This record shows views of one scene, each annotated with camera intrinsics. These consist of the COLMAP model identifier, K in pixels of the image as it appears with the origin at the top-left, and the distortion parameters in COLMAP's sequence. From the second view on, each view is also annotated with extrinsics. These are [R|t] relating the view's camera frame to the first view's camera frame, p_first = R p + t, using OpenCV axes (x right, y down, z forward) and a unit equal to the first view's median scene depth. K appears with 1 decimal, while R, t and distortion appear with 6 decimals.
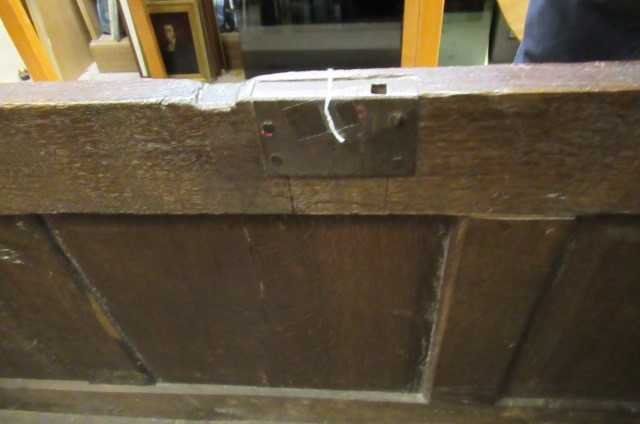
lens RADIAL K [[469.6, 0, 320.9], [0, 469.6, 213.4], [0, 0, 1]] dist [-0.009213, 0.000778]
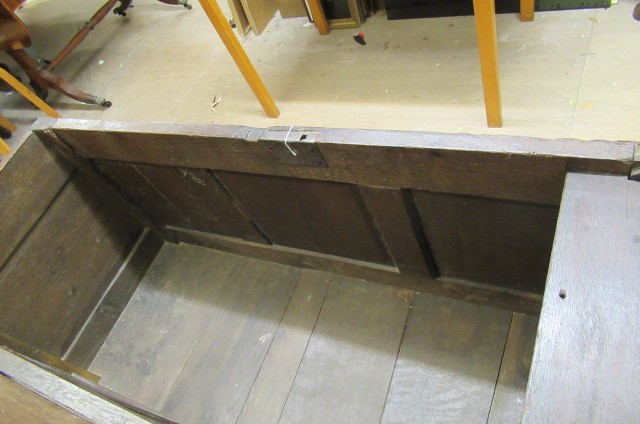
lens RADIAL K [[469.6, 0, 319.4], [0, 469.6, 211.4], [0, 0, 1]] dist [-0.009213, 0.000778]
pose [[0.909196, 0.098749, -0.404488, 0.625405], [-0.009186, 0.975990, 0.217623, -0.208133], [0.416267, -0.194147, 0.888273, -0.656368]]
